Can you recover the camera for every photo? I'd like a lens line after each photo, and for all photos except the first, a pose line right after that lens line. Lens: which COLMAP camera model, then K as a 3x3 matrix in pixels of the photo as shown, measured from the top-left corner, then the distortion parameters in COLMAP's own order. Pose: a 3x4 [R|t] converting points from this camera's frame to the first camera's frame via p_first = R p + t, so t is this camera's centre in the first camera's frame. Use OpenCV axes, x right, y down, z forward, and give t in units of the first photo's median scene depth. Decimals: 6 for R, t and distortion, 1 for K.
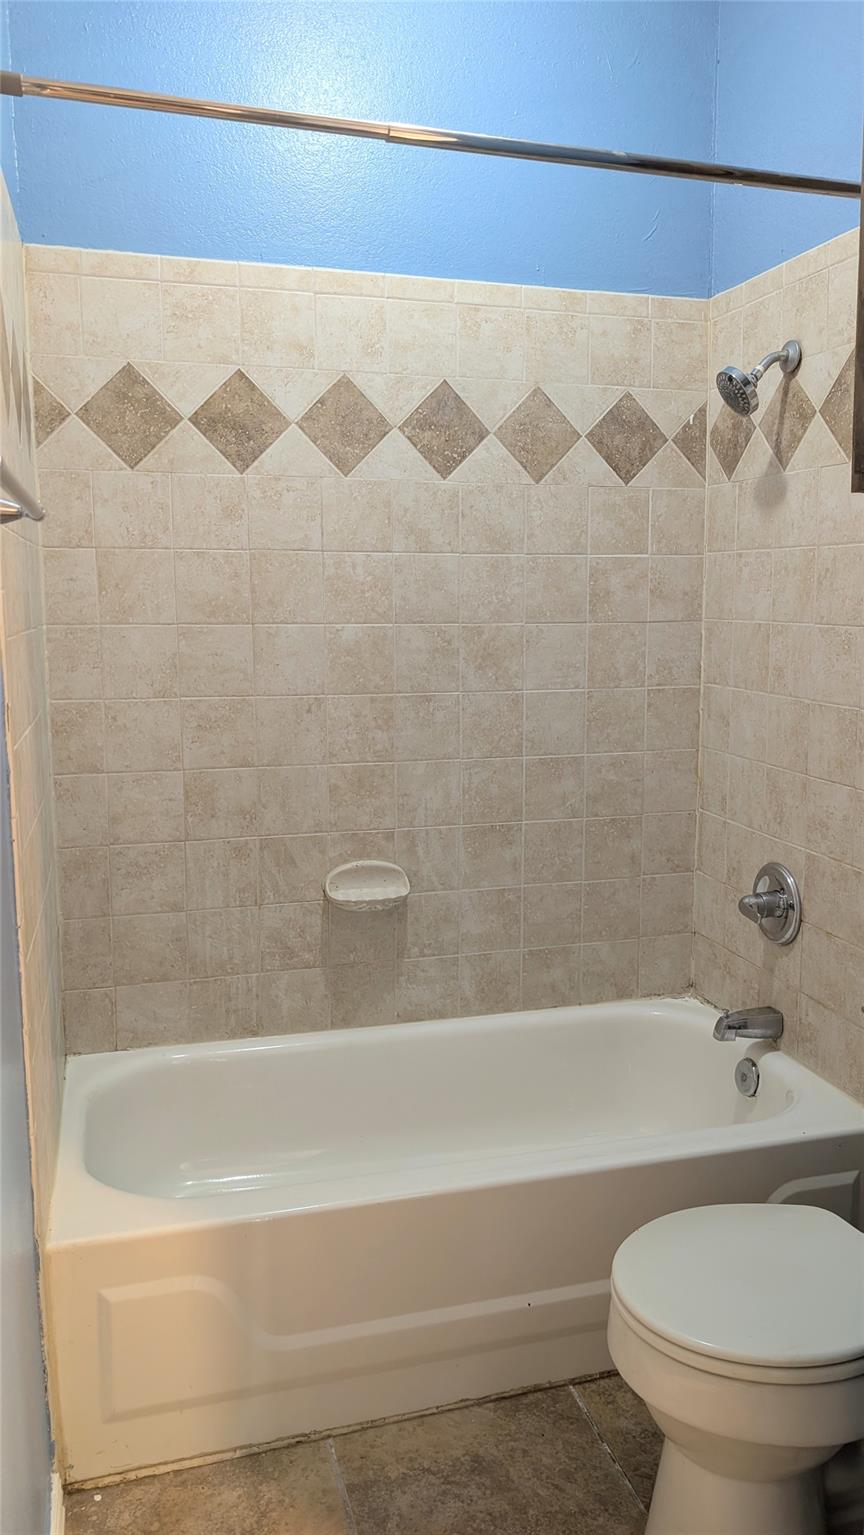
lens RADIAL K [[1124.9, 0, 428.4], [0, 1124.9, 755.3], [0, 0, 1]] dist [-0.020437, 0.010464]
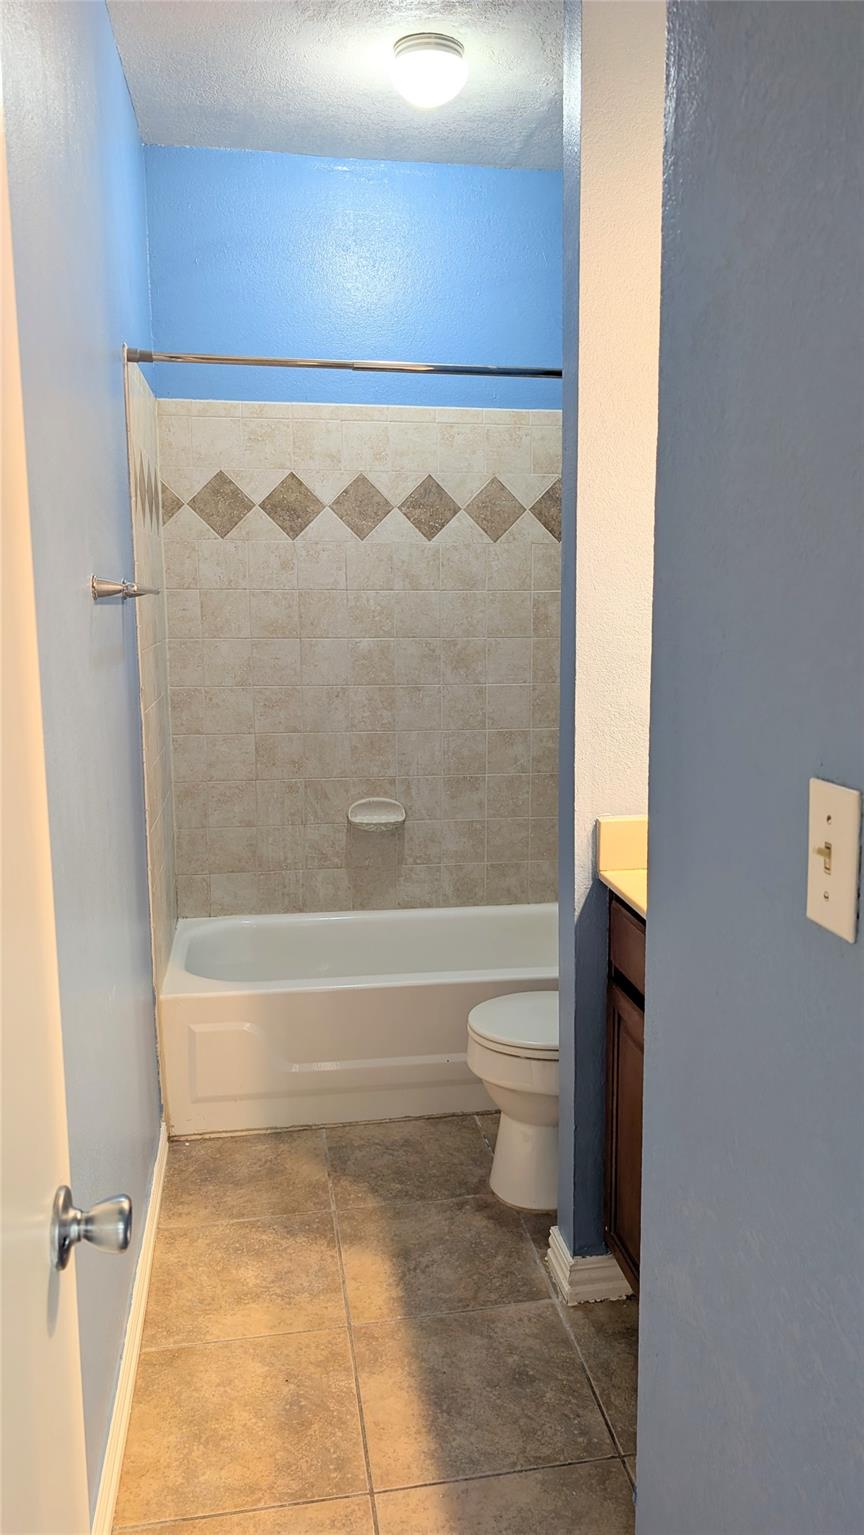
lens RADIAL K [[1124.9, 0, 438.5], [0, 1124.9, 776.4], [0, 0, 1]] dist [-0.020437, 0.010464]
pose [[0.994089, 0.018364, -0.107005, 0.197569], [-0.015951, 0.999600, 0.023364, 0.031797], [0.107391, -0.021519, 0.993984, -0.500383]]
